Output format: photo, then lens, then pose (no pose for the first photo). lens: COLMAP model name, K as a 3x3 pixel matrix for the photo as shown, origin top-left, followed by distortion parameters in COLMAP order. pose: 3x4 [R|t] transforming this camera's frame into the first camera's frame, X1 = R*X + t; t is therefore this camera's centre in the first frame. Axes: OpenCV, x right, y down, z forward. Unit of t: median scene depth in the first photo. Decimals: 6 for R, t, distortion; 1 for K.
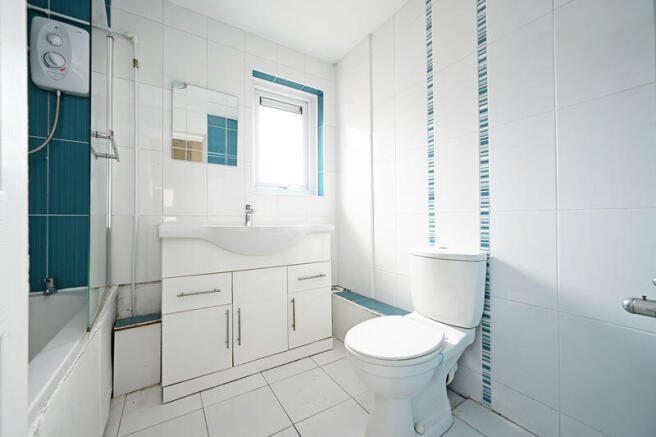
lens RADIAL K [[255.9, 0, 325.8], [0, 255.9, 217.6], [0, 0, 1]] dist [-0.002117, 0.000227]
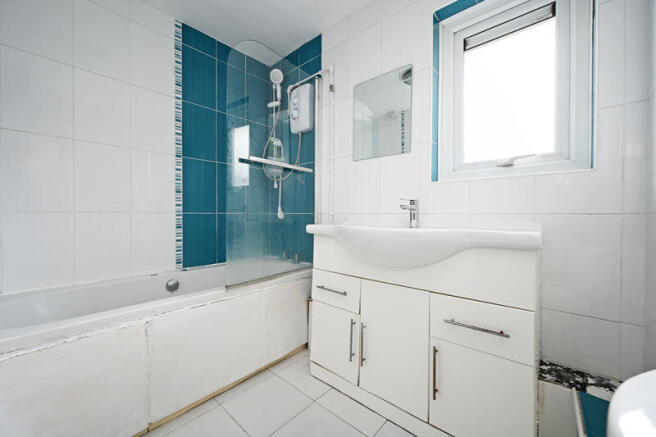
lens RADIAL K [[255.9, 0, 326.4], [0, 255.9, 216.7], [0, 0, 1]] dist [-0.002117, 0.000227]
pose [[0.282828, 0.012285, -0.959092, 0.434860], [0.003213, 0.999900, 0.013756, -0.009723], [0.959165, -0.006972, 0.282761, 0.644649]]
